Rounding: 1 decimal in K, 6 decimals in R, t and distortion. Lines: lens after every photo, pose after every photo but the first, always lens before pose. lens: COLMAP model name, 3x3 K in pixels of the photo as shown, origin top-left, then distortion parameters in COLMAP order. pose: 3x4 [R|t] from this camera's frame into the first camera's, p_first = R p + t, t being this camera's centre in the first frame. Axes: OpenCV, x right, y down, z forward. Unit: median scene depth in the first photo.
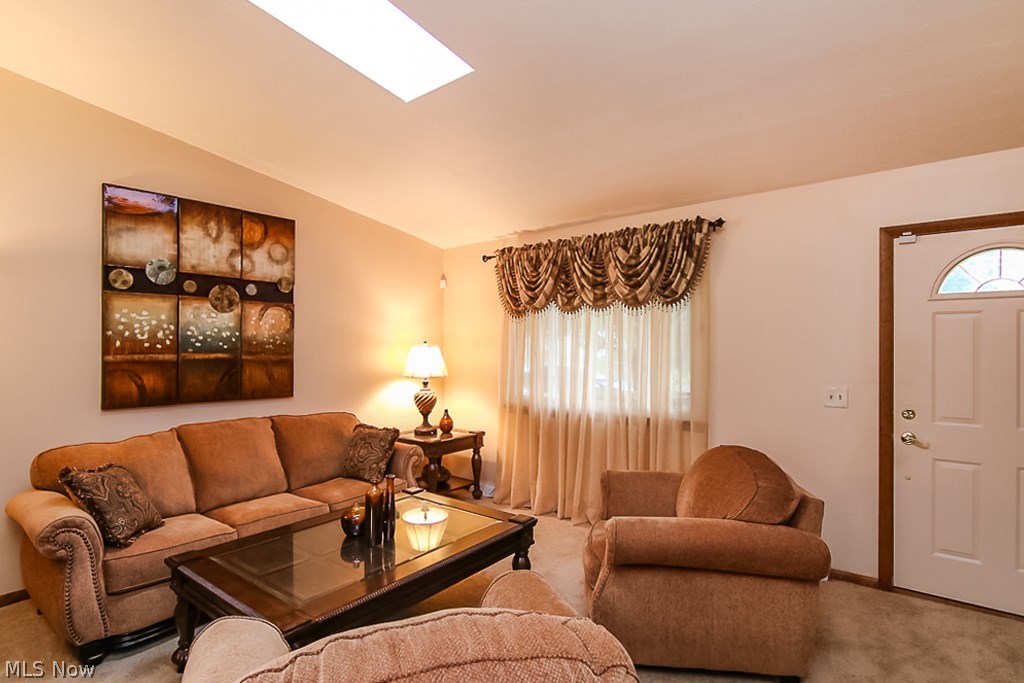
lens RADIAL K [[522.1, 0, 498.1], [0, 522.1, 343.9], [0, 0, 1]] dist [0.000324, -0.000167]
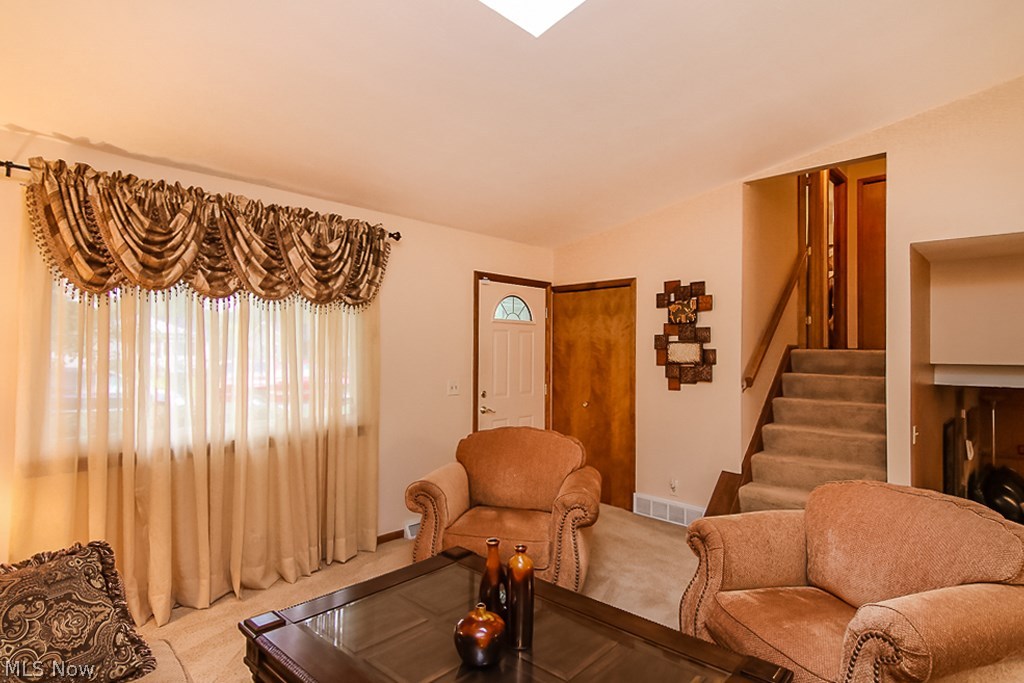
lens RADIAL K [[540.1, 0, 509.4], [0, 540.1, 339.6], [0, 0, 1]] dist [-0.002446, -0.002591]
pose [[0.046134, 0.024465, 0.998636, -0.614705], [-0.004738, 0.999694, -0.024272, 0.008305], [-0.998924, -0.003612, 0.046236, 0.646248]]
